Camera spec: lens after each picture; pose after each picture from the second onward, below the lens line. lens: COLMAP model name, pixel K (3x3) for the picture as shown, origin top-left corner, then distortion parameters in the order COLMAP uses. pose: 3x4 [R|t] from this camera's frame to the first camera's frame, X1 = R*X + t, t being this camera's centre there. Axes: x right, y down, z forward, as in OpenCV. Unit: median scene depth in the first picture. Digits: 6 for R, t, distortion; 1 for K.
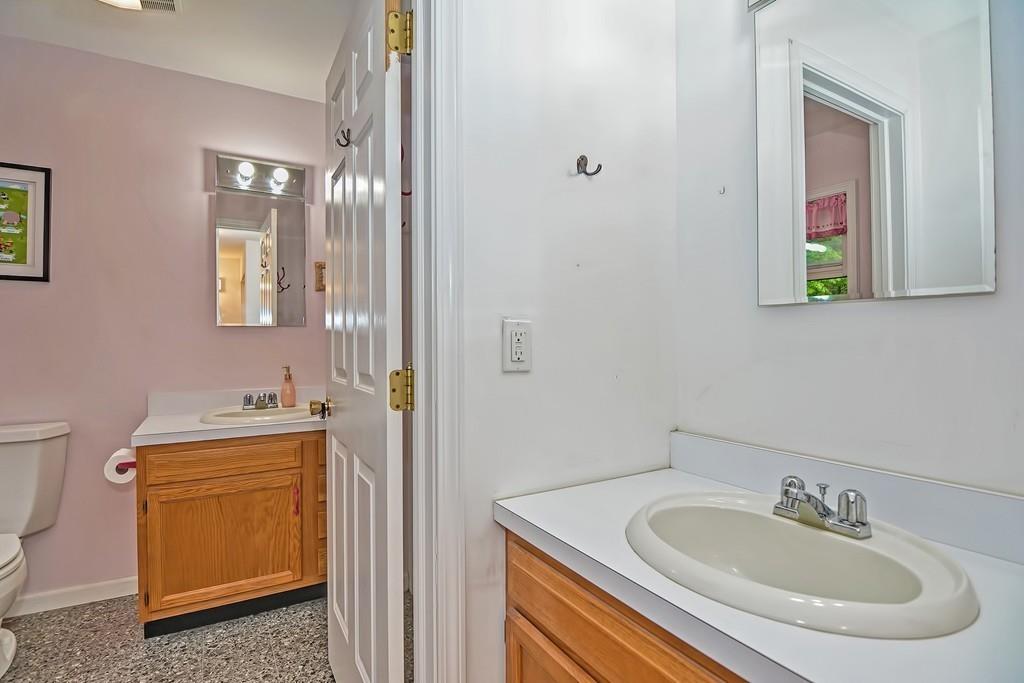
lens RADIAL K [[496.3, 0, 507.4], [0, 496.3, 340.1], [0, 0, 1]] dist [-0.002390, -0.012270]
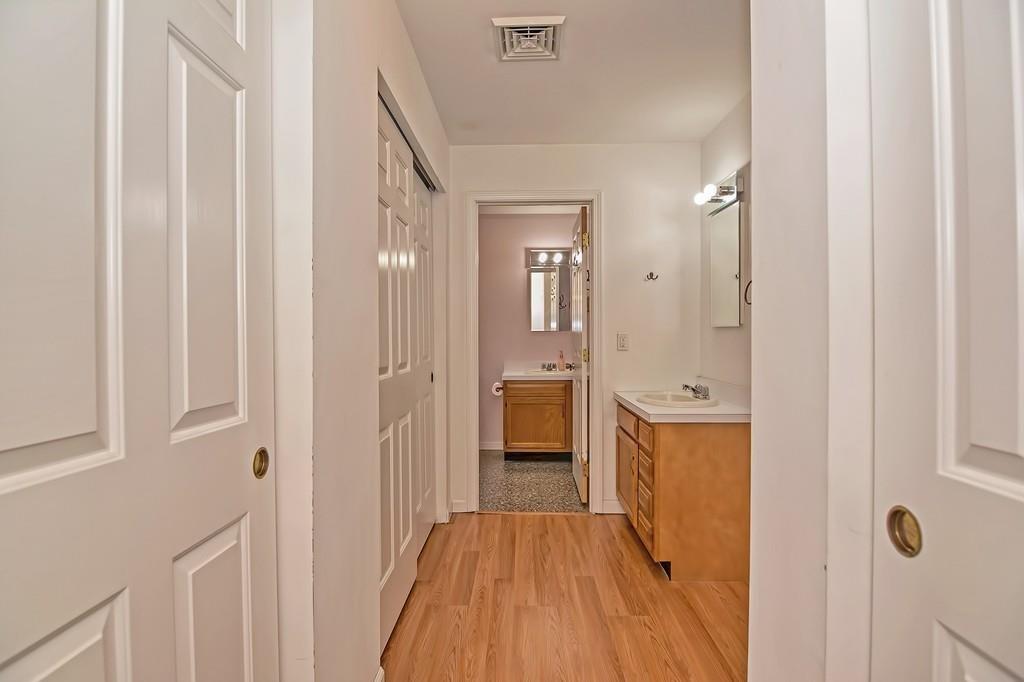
lens RADIAL K [[496.3, 0, 507.4], [0, 496.3, 339.6], [0, 0, 1]] dist [-0.002390, -0.012270]
pose [[0.847926, 0.007210, -0.530065, 0.549937], [-0.001817, 0.999941, 0.010695, -0.016603], [0.530111, -0.008105, 0.847890, -1.031285]]
